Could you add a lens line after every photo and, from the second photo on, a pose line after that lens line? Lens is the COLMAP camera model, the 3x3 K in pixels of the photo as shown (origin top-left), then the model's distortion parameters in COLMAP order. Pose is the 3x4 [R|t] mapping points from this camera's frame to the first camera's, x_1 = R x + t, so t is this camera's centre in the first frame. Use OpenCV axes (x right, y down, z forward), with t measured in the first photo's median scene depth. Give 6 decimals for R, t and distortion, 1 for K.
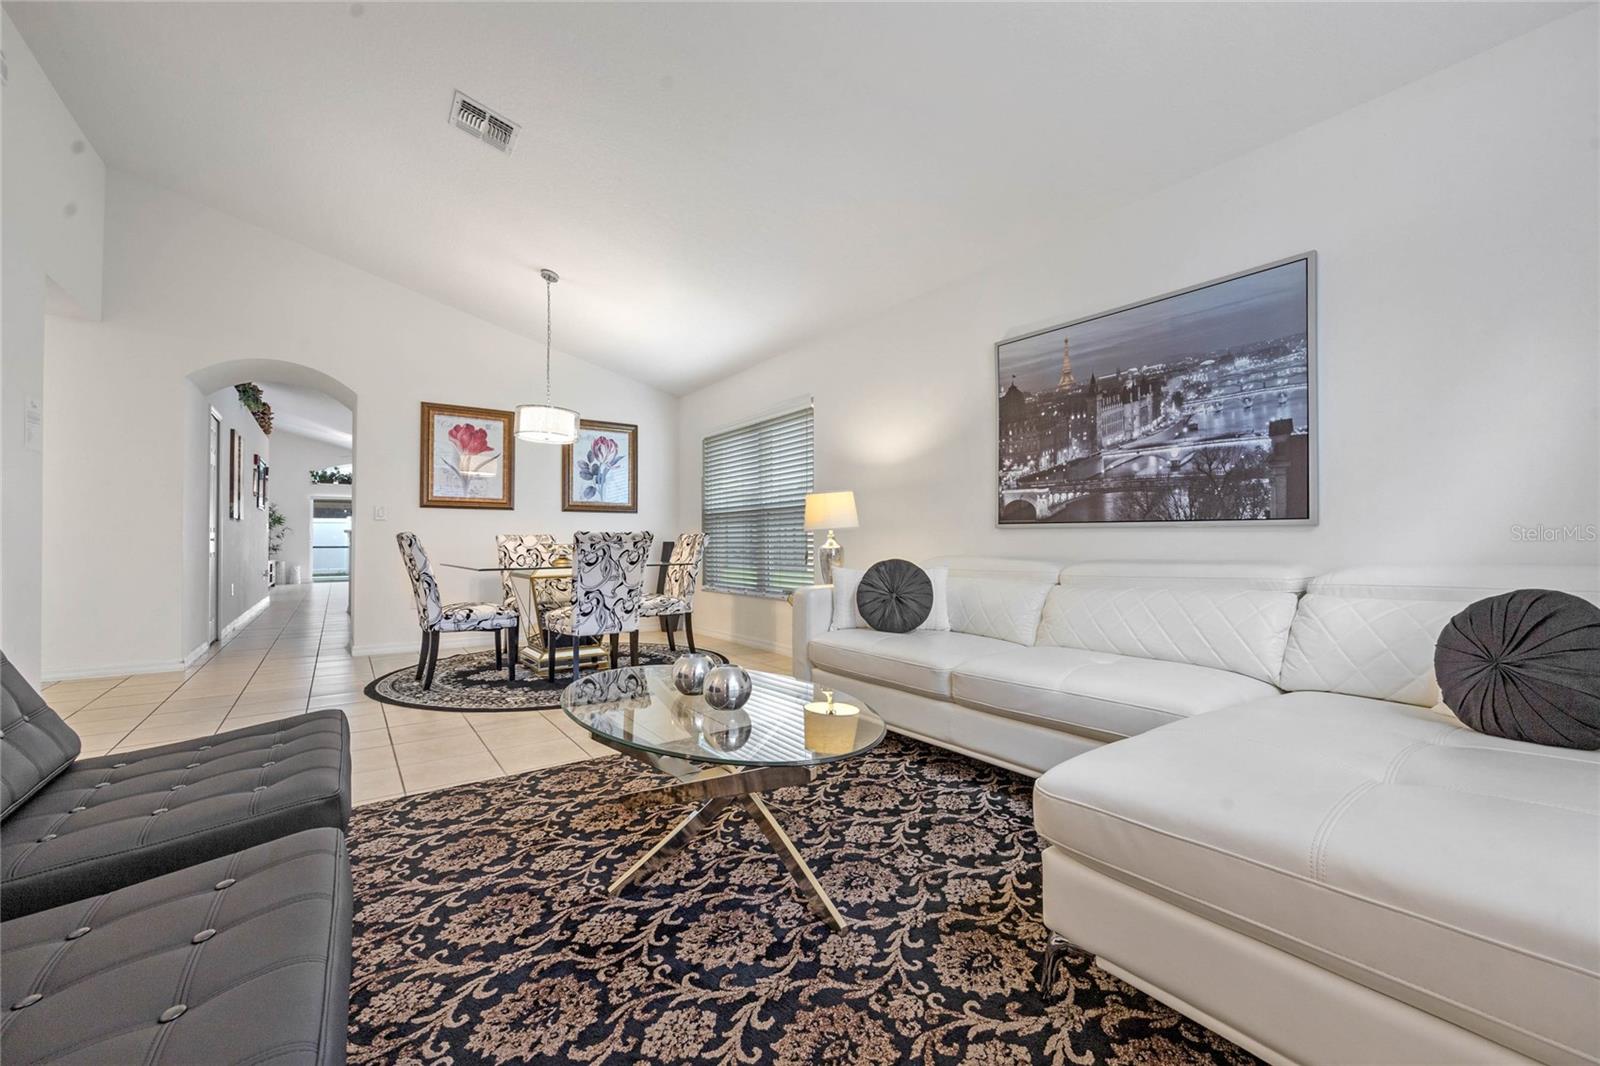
lens RADIAL K [[652.3, 0, 797.4], [0, 652.3, 531.4], [0, 0, 1]] dist [-0.002095, -0.000464]
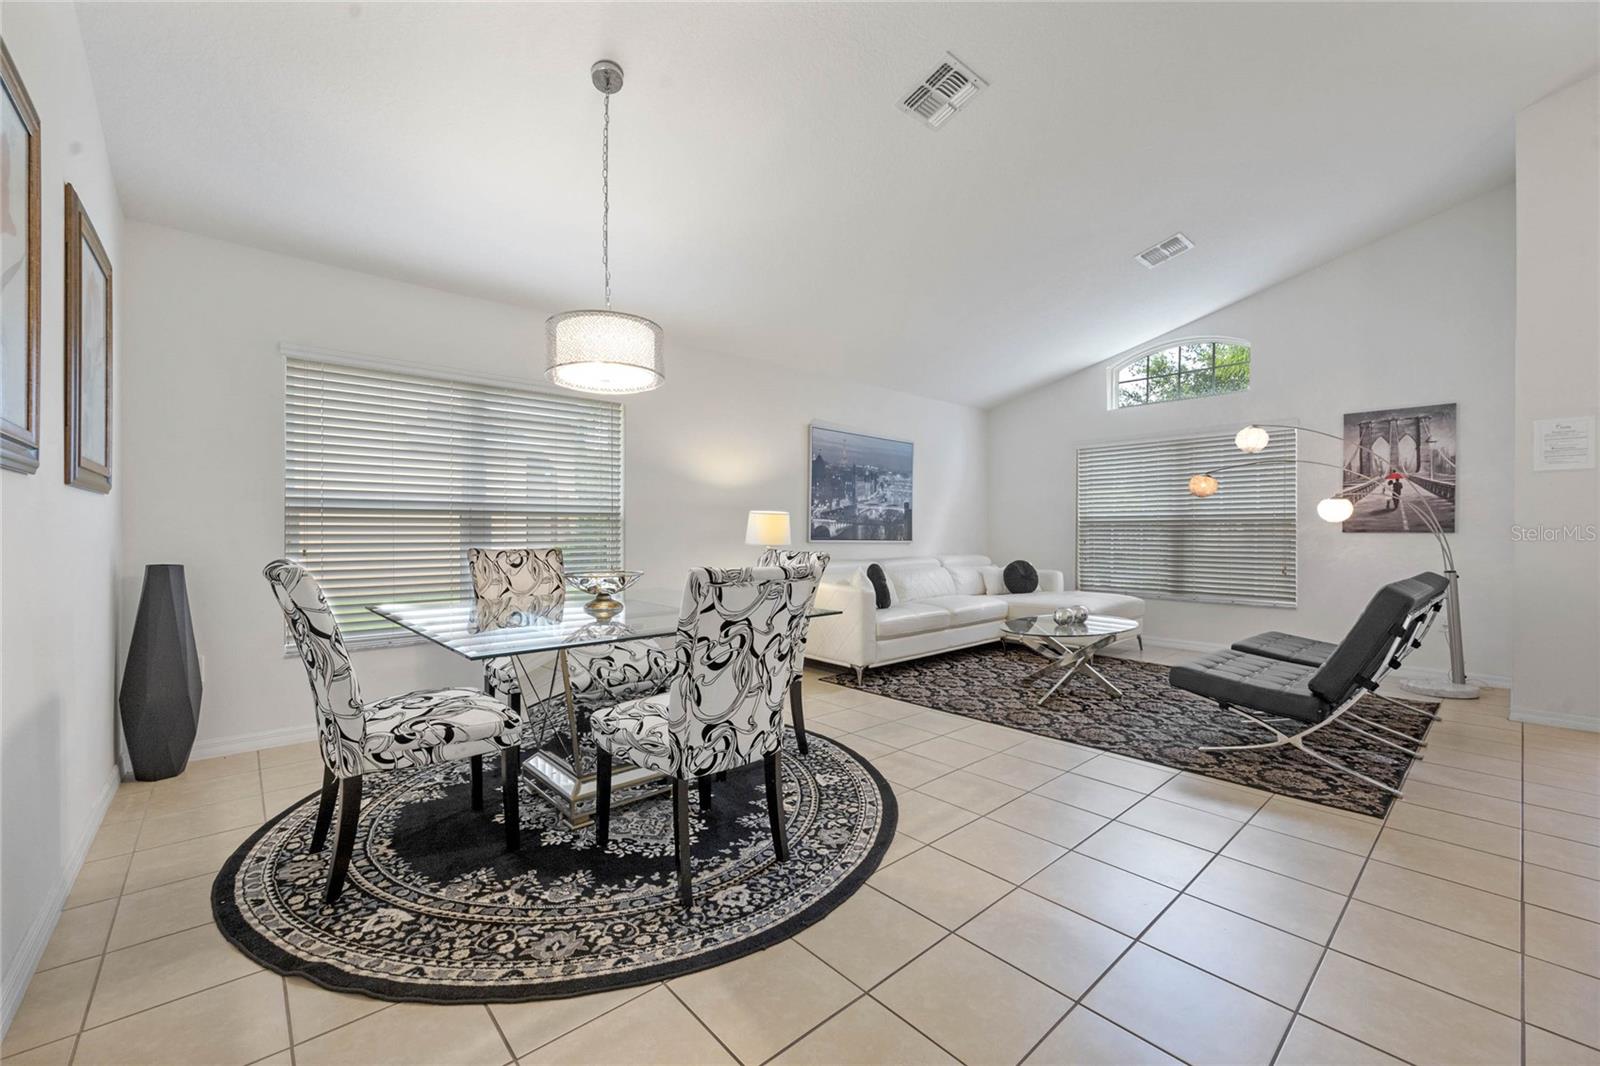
lens RADIAL K [[652.3, 0, 807.1], [0, 652.3, 534.1], [0, 0, 1]] dist [-0.002095, -0.000464]
pose [[-0.128614, 0.000278, 0.991695, -1.475635], [-0.018245, 0.999830, -0.002646, -0.024563], [-0.991527, -0.018434, -0.128587, 1.421743]]
